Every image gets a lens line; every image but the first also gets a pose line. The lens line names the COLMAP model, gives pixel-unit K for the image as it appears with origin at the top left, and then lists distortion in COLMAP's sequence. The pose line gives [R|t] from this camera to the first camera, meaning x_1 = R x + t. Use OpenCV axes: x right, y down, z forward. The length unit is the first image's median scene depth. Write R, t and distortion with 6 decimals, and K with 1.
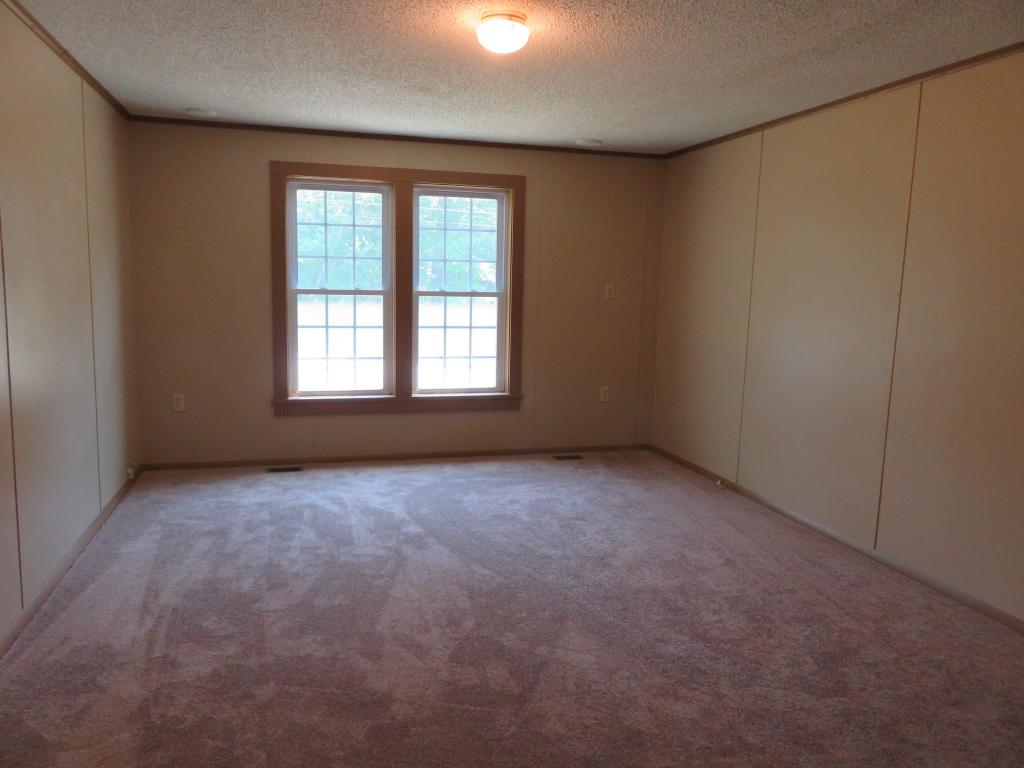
lens RADIAL K [[748.8, 0, 512.0], [0, 748.8, 384.0], [0, 0, 1]] dist [-0.008459, 0.002177]
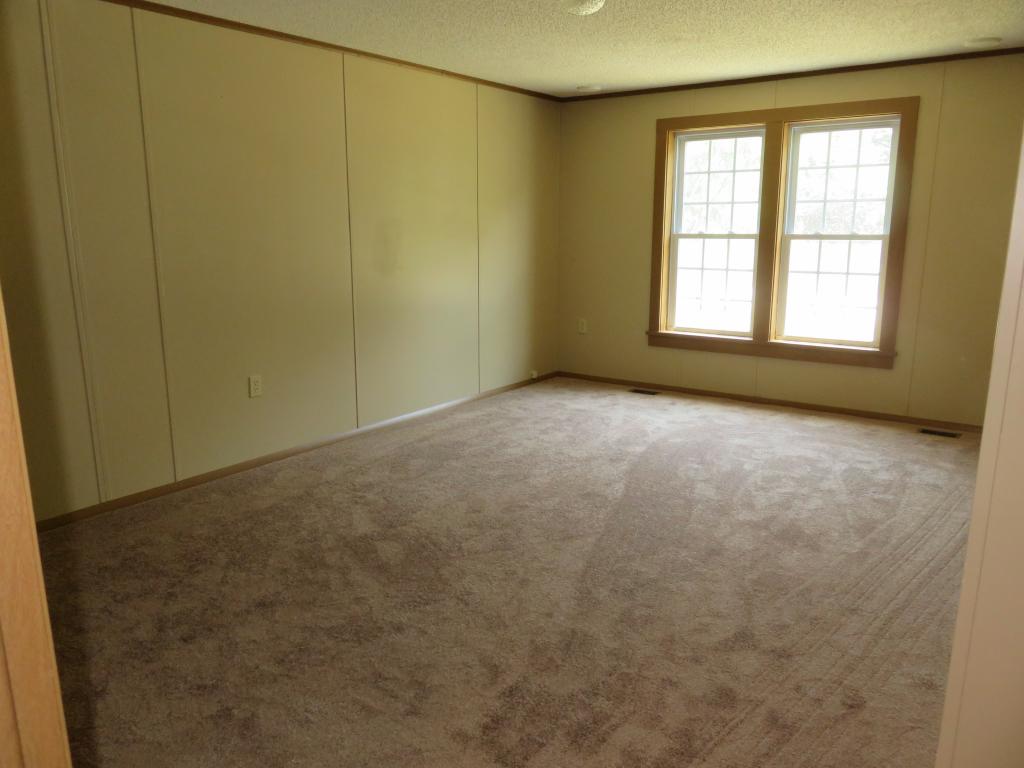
lens RADIAL K [[740.8, 0, 512.0], [0, 740.8, 384.0], [0, 0, 1]] dist [-0.009519, -0.001242]
pose [[0.628496, 0.141500, -0.764834, 0.492394], [-0.087550, 0.989934, 0.111202, -0.007736], [0.772870, -0.002928, 0.634558, 0.129753]]
